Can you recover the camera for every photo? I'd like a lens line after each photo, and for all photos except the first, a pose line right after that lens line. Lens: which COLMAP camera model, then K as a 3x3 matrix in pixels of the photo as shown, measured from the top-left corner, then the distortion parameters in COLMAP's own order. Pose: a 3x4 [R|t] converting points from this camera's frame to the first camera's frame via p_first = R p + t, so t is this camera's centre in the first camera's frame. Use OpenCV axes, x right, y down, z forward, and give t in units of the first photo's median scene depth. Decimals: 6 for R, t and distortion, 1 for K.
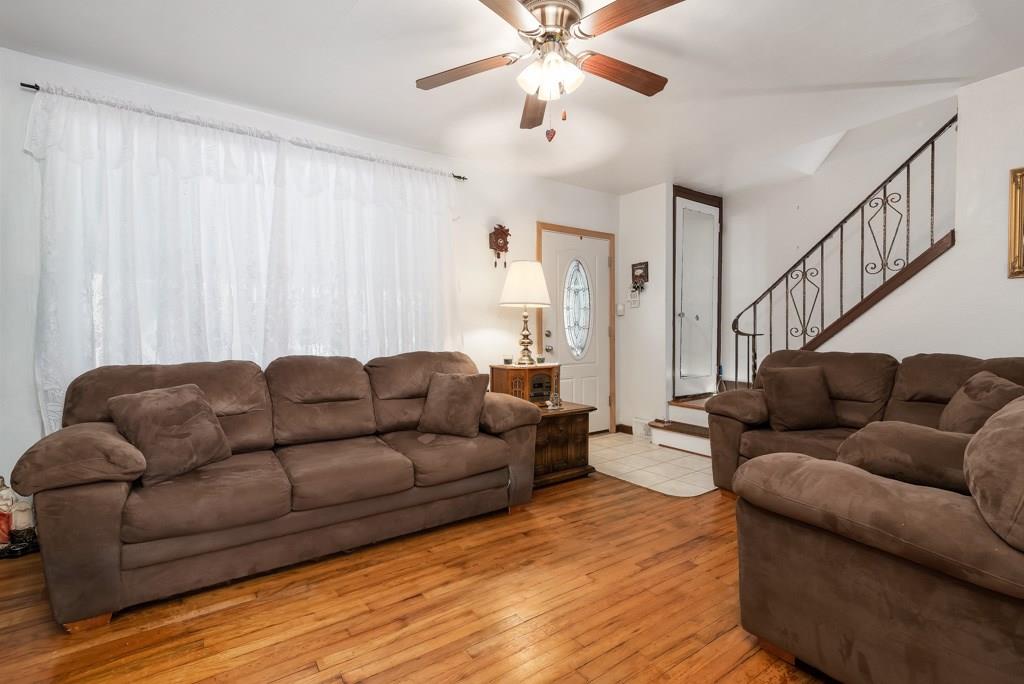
lens RADIAL K [[463.4, 0, 508.9], [0, 463.4, 339.6], [0, 0, 1]] dist [0.001371, -0.000645]
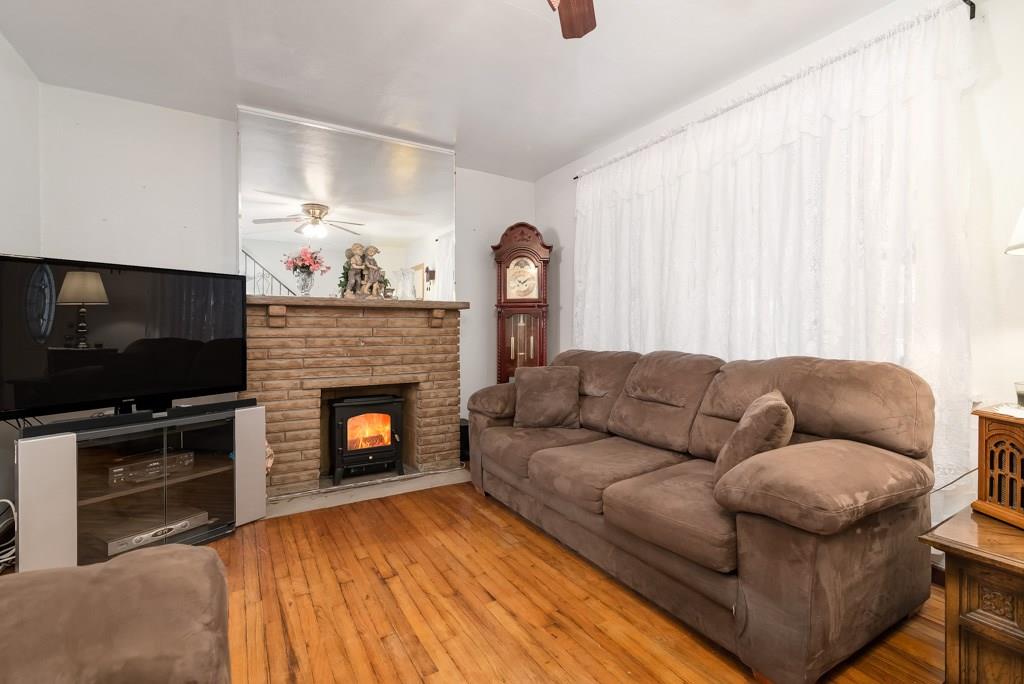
lens RADIAL K [[463.4, 0, 509.6], [0, 463.4, 337.1], [0, 0, 1]] dist [0.001371, -0.000645]
pose [[-0.073365, 0.012836, -0.997223, 0.721909], [-0.015711, 0.999778, 0.014024, -0.001686], [0.997181, 0.016696, -0.073147, 1.056338]]
